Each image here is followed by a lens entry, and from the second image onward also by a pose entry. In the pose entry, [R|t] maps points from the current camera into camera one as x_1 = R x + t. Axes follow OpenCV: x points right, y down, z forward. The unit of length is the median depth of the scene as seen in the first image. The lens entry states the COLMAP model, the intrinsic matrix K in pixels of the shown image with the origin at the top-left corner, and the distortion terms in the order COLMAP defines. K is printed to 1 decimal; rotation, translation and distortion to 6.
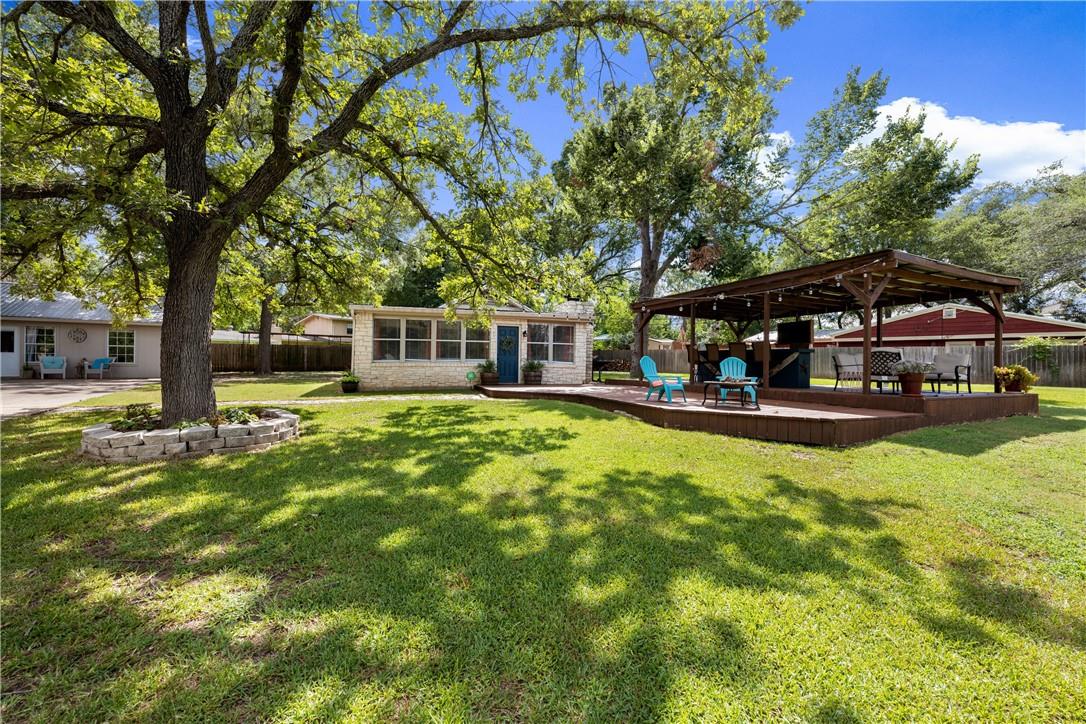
lens RADIAL K [[439.1, 0, 525.6], [0, 439.1, 361.3], [0, 0, 1]] dist [-0.000413, 0.000079]
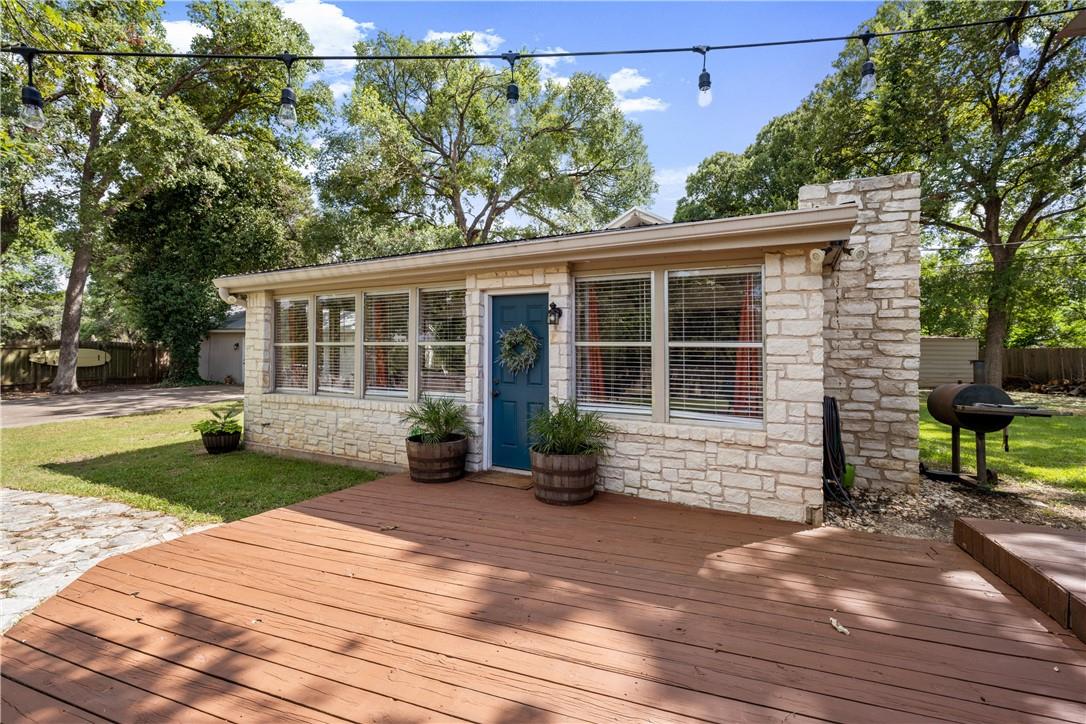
lens RADIAL K [[470.2, 0, 543.3], [0, 470.2, 341.4], [0, 0, 1]] dist [0.000317, 0.000363]
pose [[0.712803, -0.023427, -0.700973, 0.206628], [-0.004187, 0.999282, -0.037655, -0.031326], [0.701352, 0.029776, 0.712193, 0.742511]]
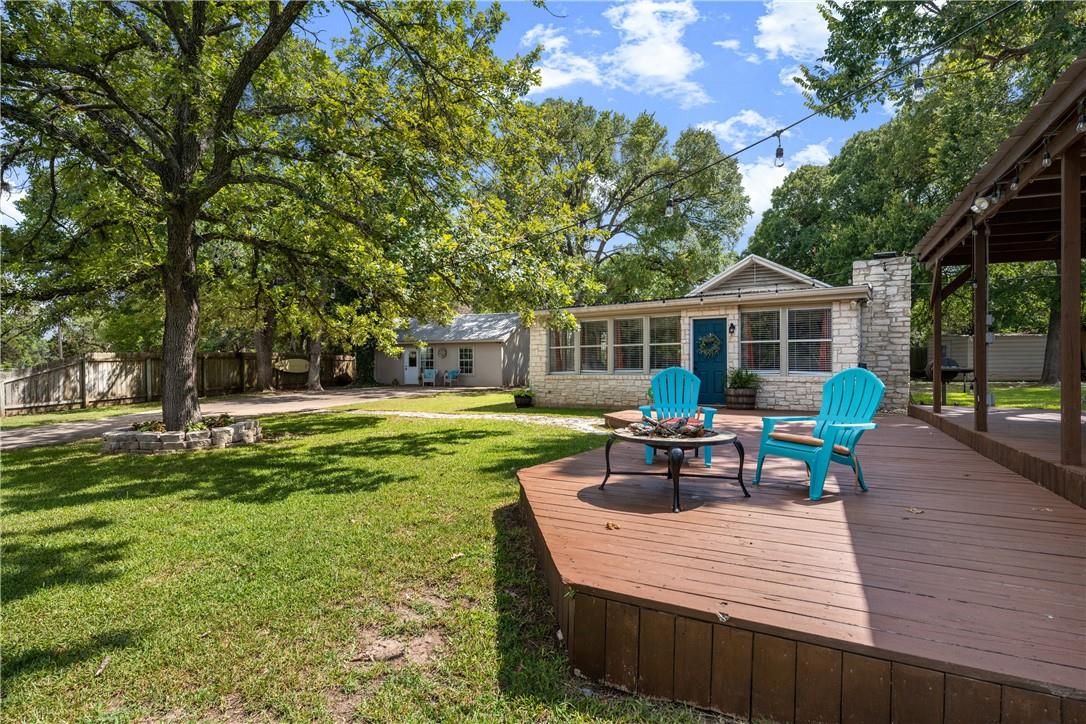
lens RADIAL K [[508.4, 0, 552.5], [0, 508.4, 377.1], [0, 0, 1]] dist [-0.000077, 0.000159]
pose [[0.643294, 0.003211, -0.765612, 0.381321], [0.013640, 0.999784, 0.015654, -0.007157], [0.765498, -0.020513, 0.643112, 0.314567]]
